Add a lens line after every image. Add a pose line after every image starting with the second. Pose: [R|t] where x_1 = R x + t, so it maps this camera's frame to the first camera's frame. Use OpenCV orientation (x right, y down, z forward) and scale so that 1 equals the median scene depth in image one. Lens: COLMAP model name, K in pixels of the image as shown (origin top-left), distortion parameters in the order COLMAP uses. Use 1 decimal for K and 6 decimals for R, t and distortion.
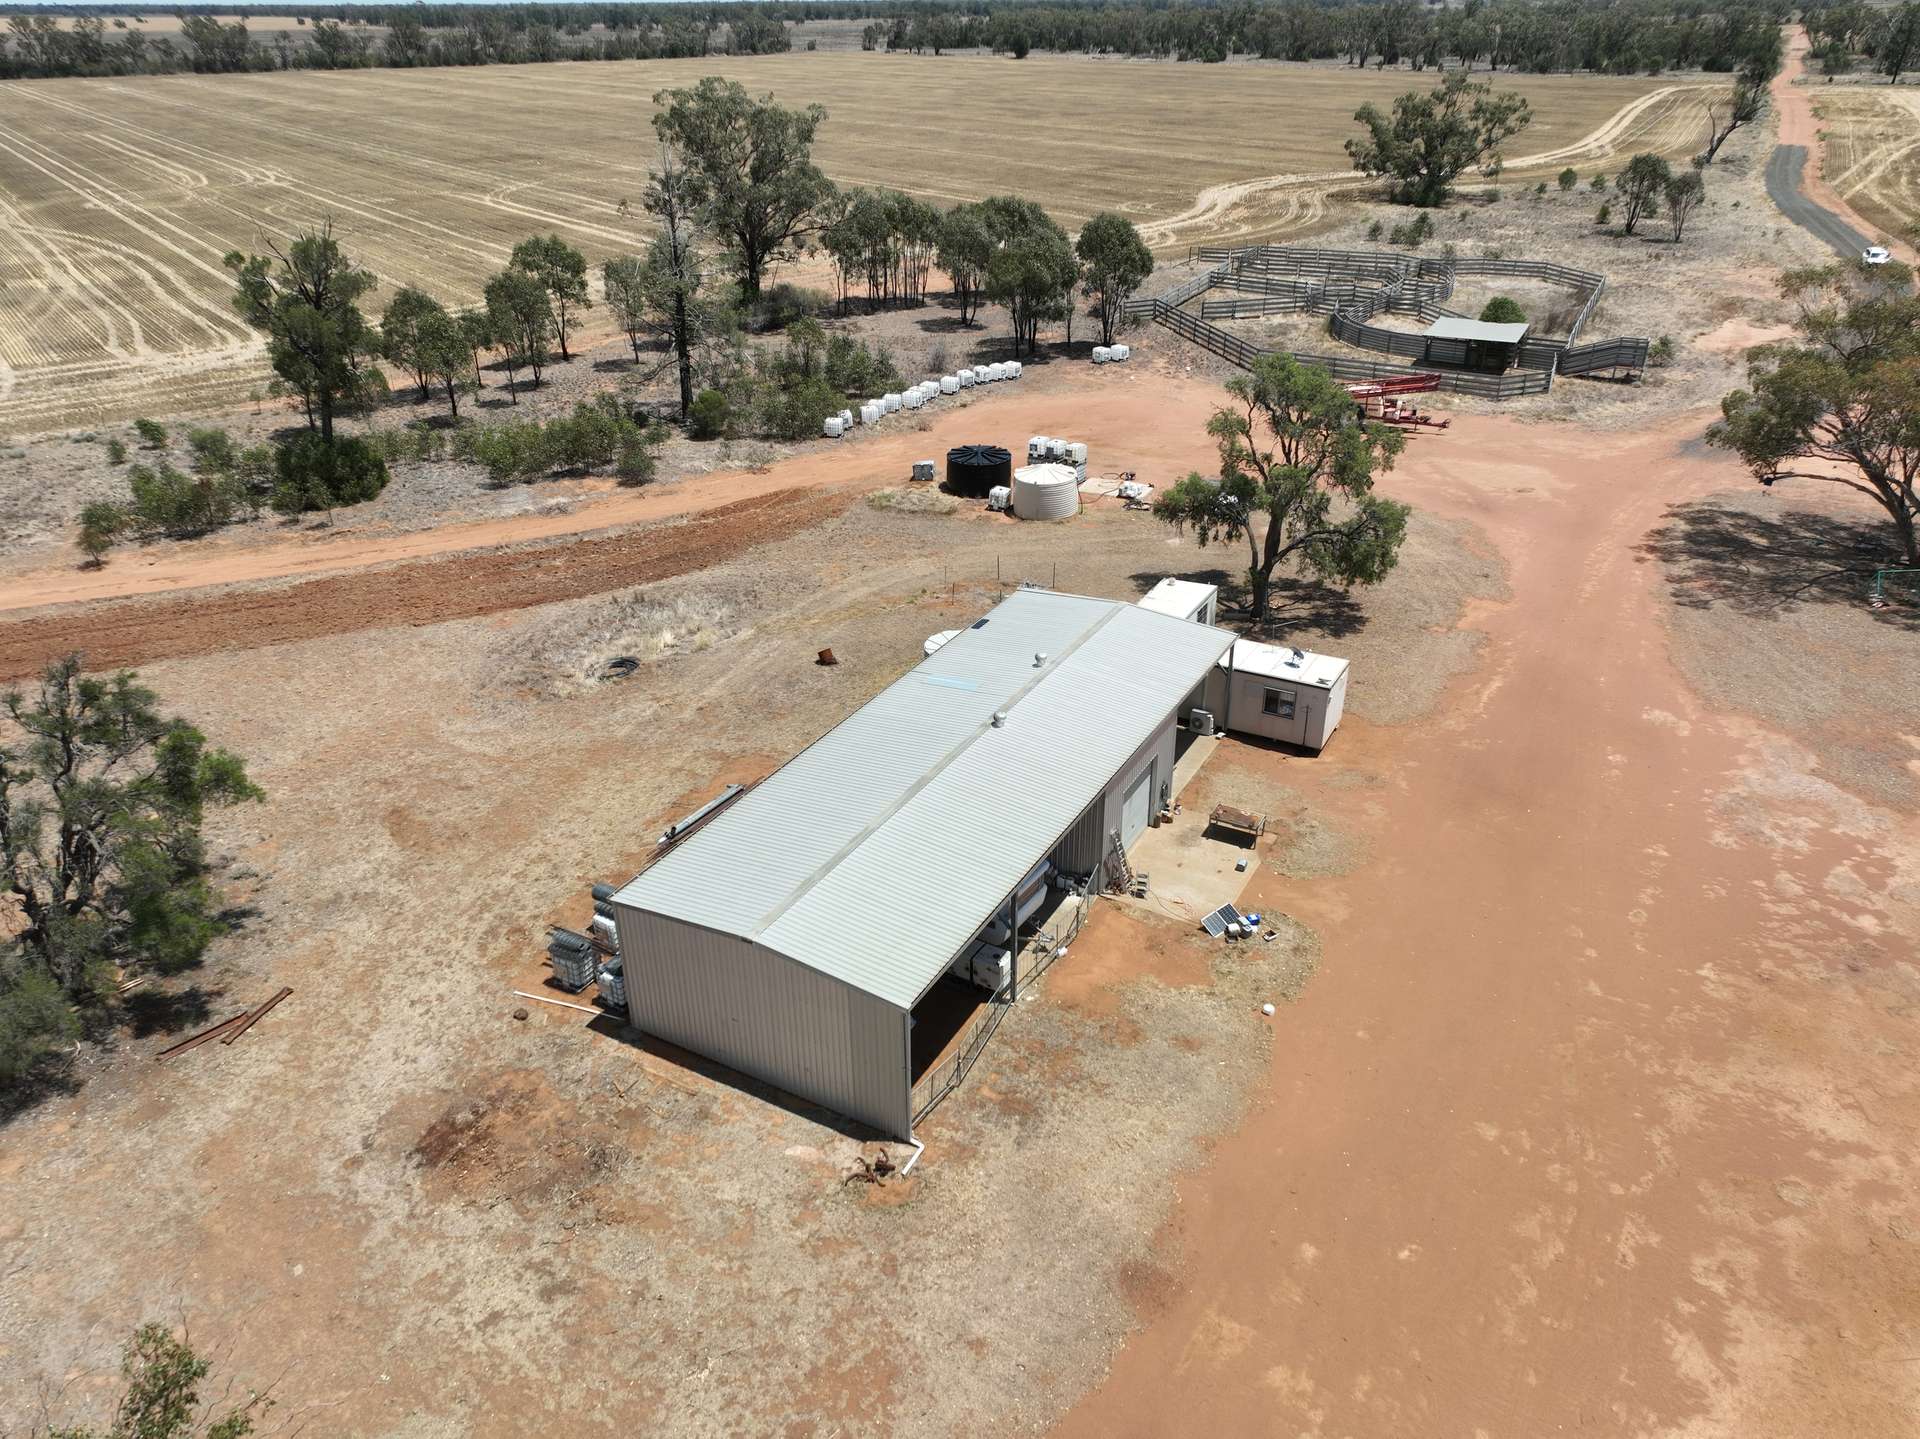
lens RADIAL K [[1334.1, 0, 950.7], [0, 1334.1, 718.2], [0, 0, 1]] dist [-0.002247, 0.018816]
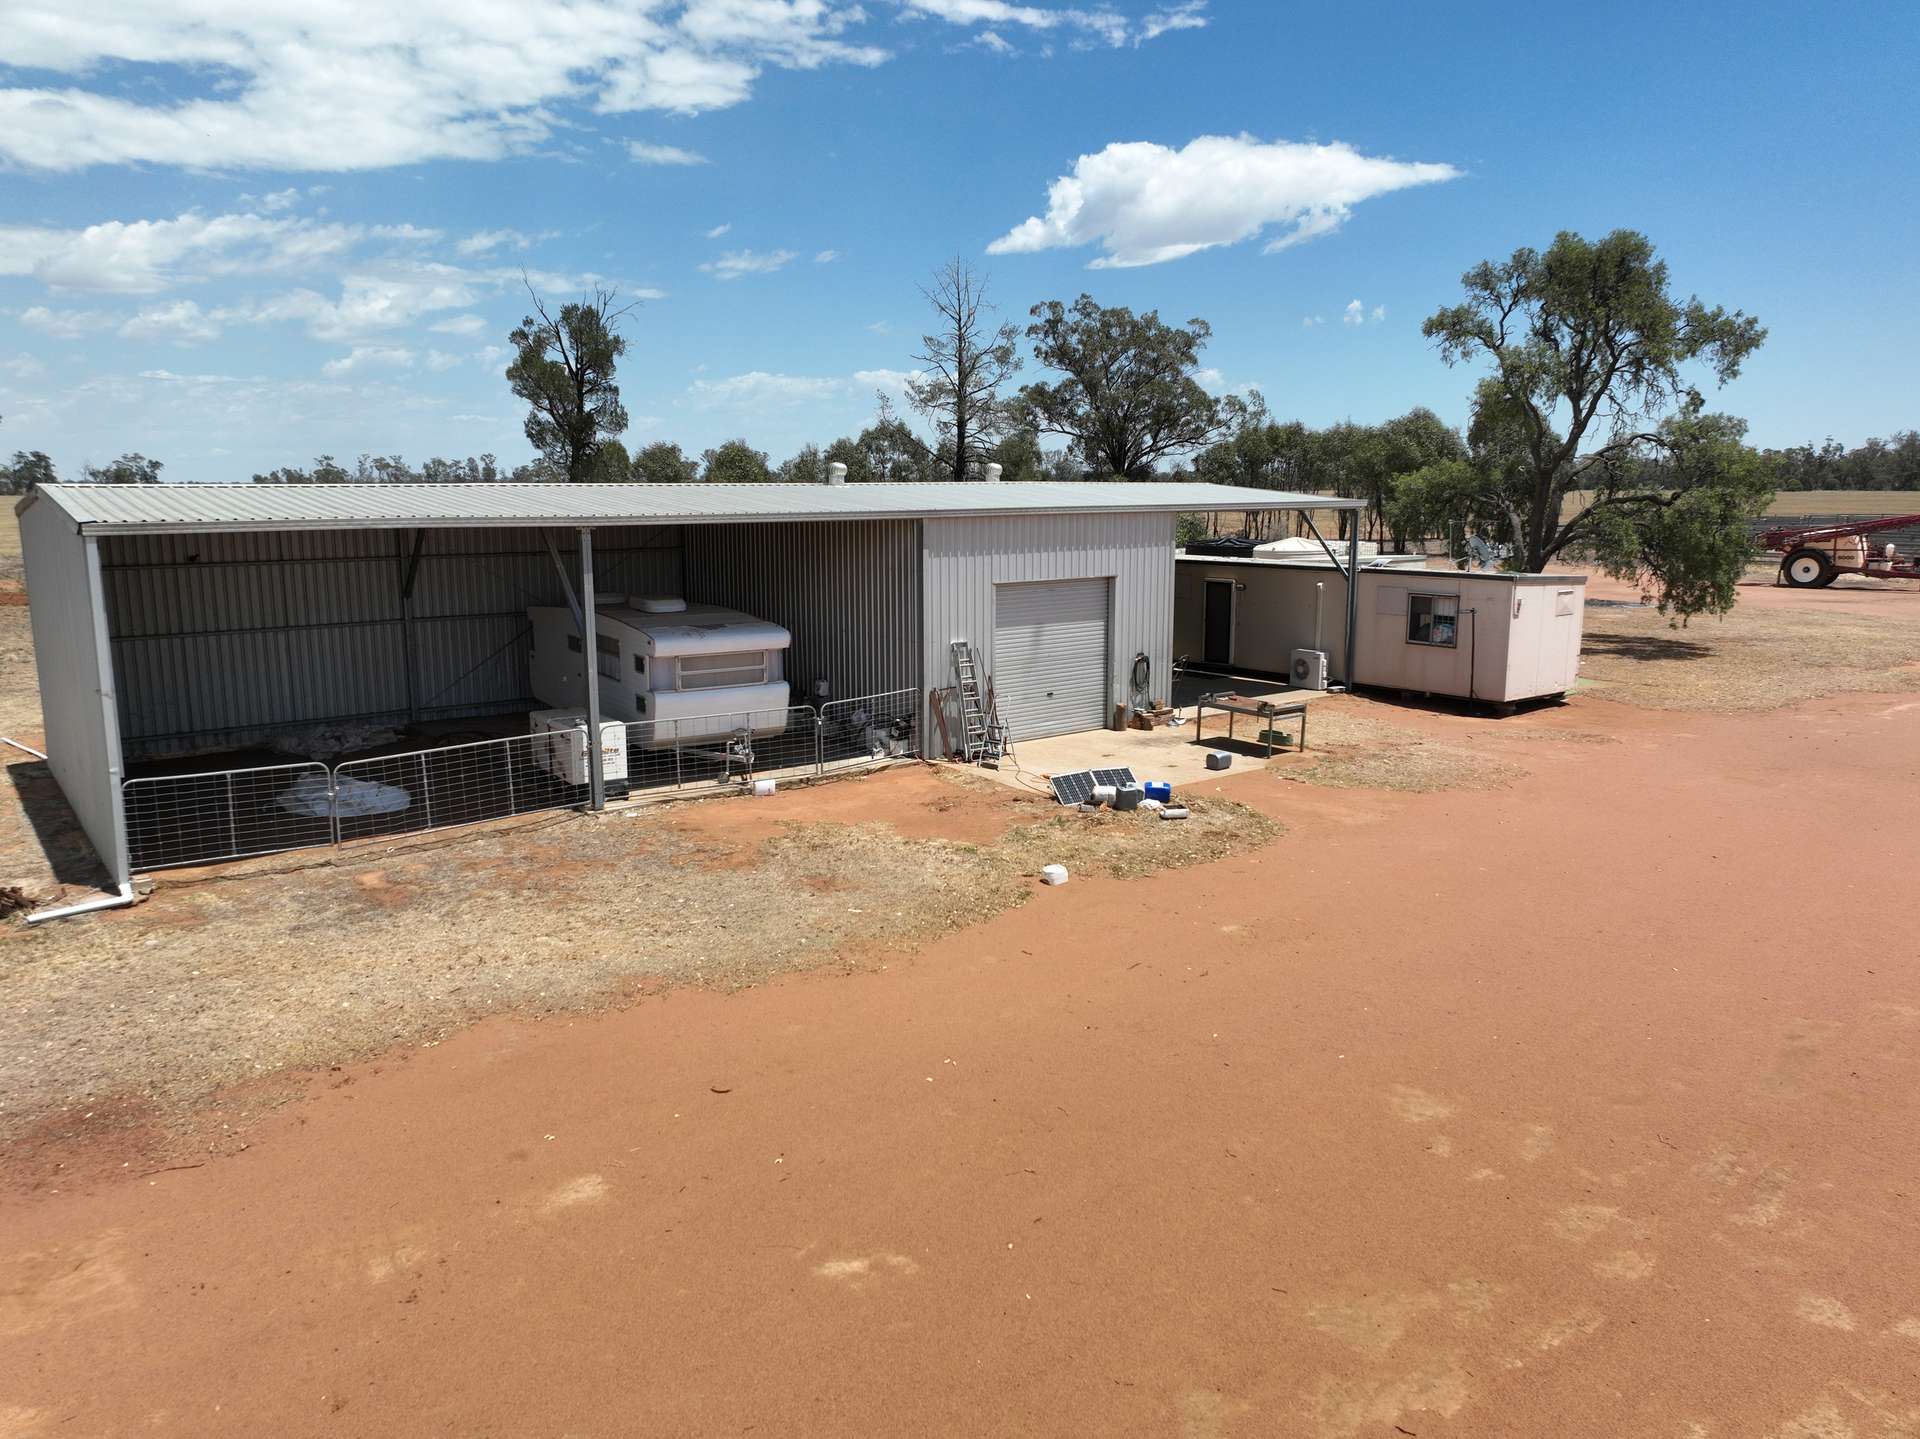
lens RADIAL K [[1334.1, 0, 971.6], [0, 1334.1, 726.9], [0, 0, 1]] dist [-0.002247, 0.018816]
pose [[0.923207, 0.081275, -0.375612, 0.277640], [-0.194684, 0.941596, -0.274766, 0.221846], [0.331343, 0.326791, 0.885110, 0.439578]]
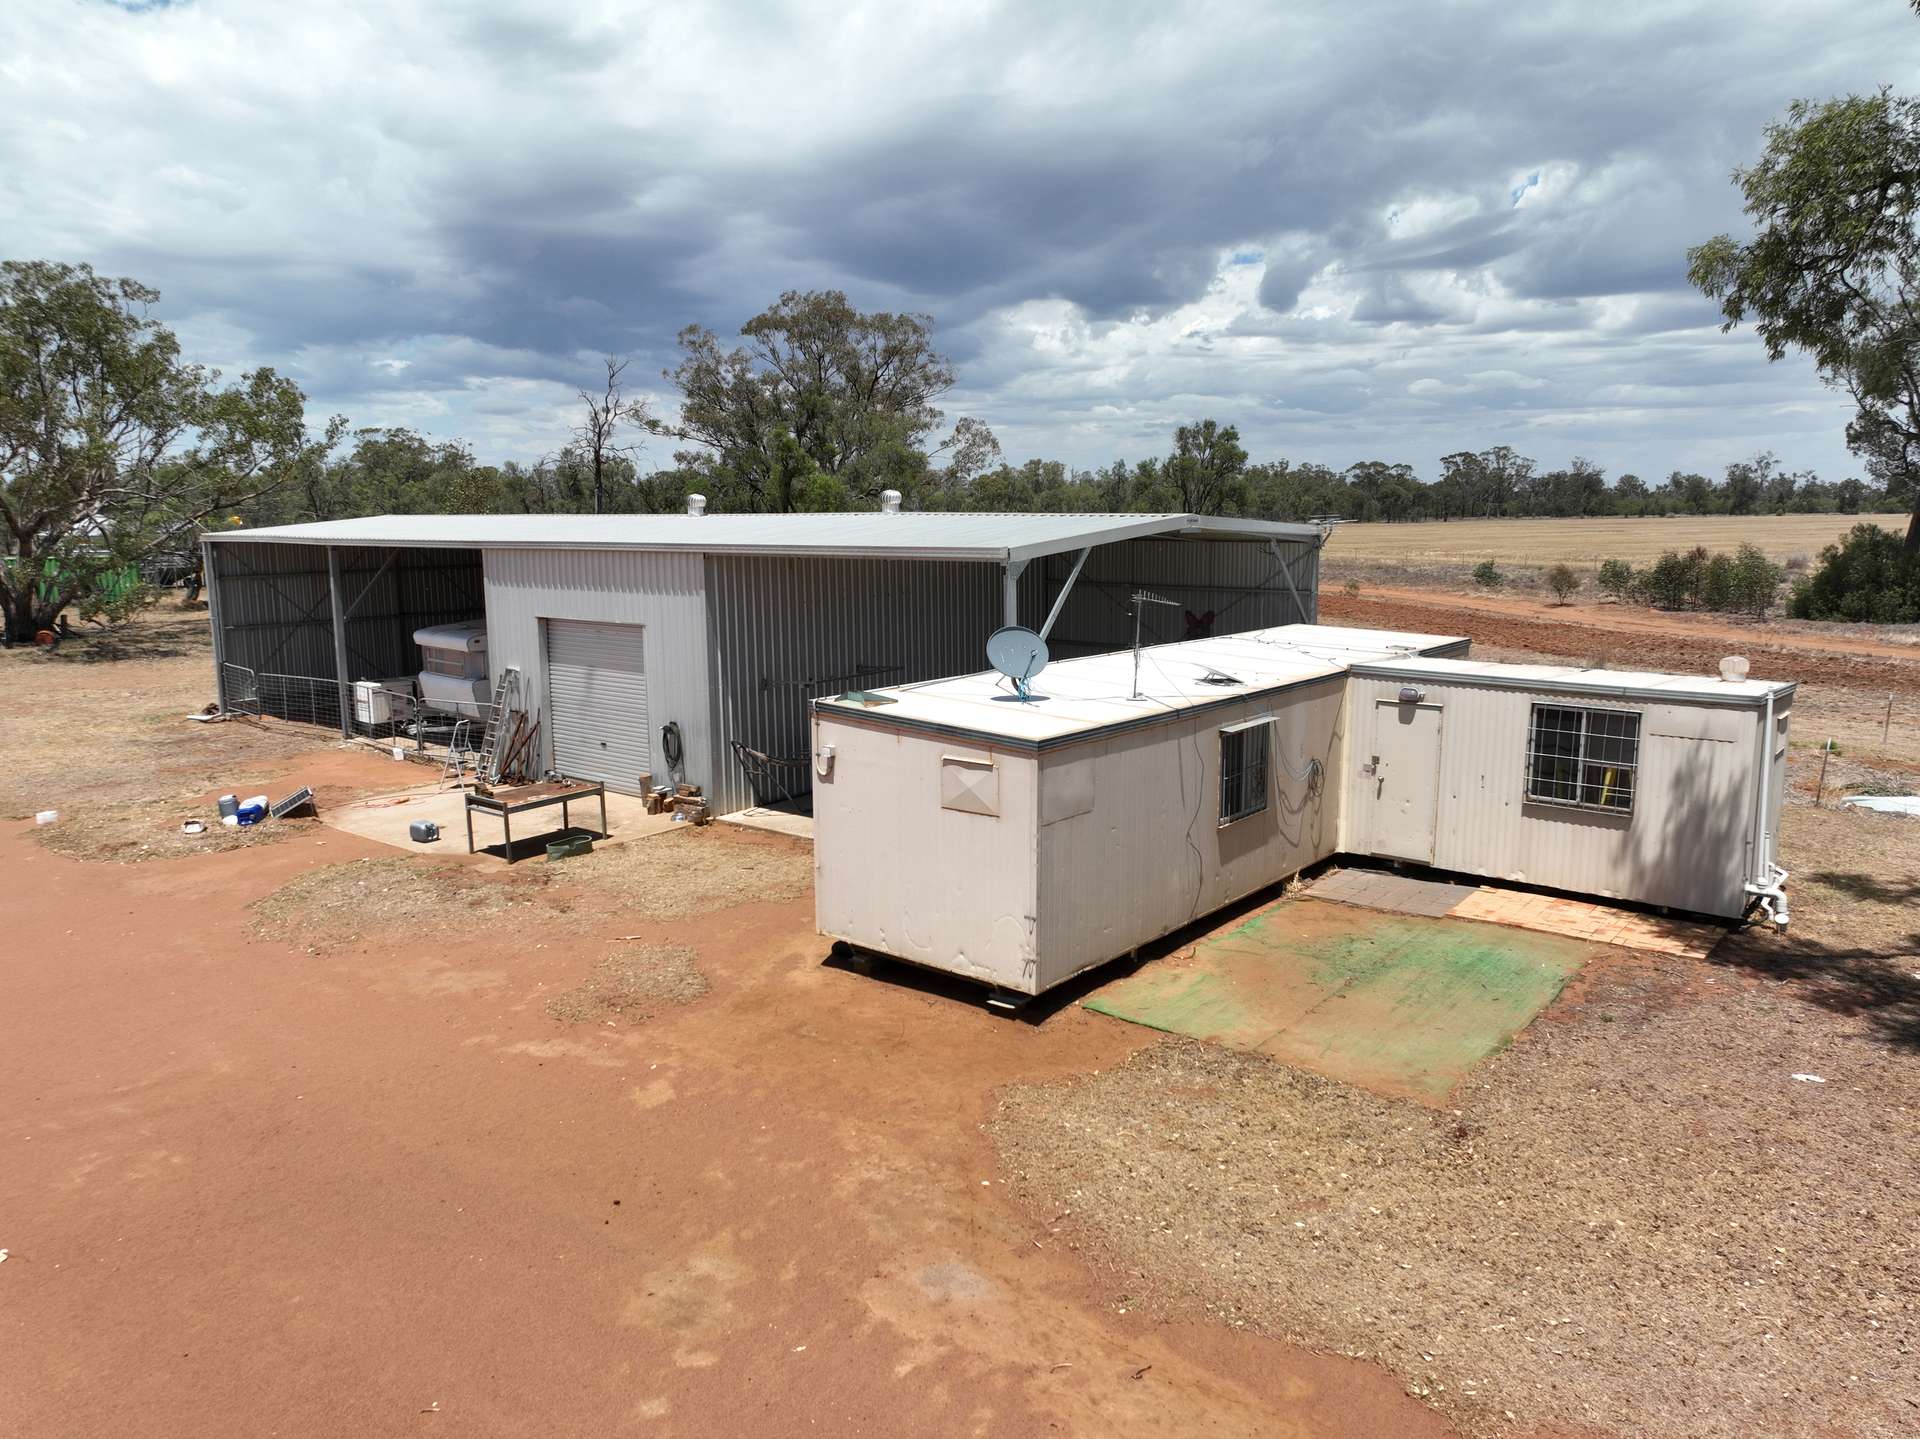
lens RADIAL K [[1334.1, 0, 952.9], [0, 1334.1, 717.2], [0, 0, 1]] dist [-0.002247, 0.018816]
pose [[-0.170429, 0.166730, -0.971162, 0.535279], [-0.465730, 0.854916, 0.228504, -0.094611], [0.868360, 0.491243, -0.068052, 1.005686]]
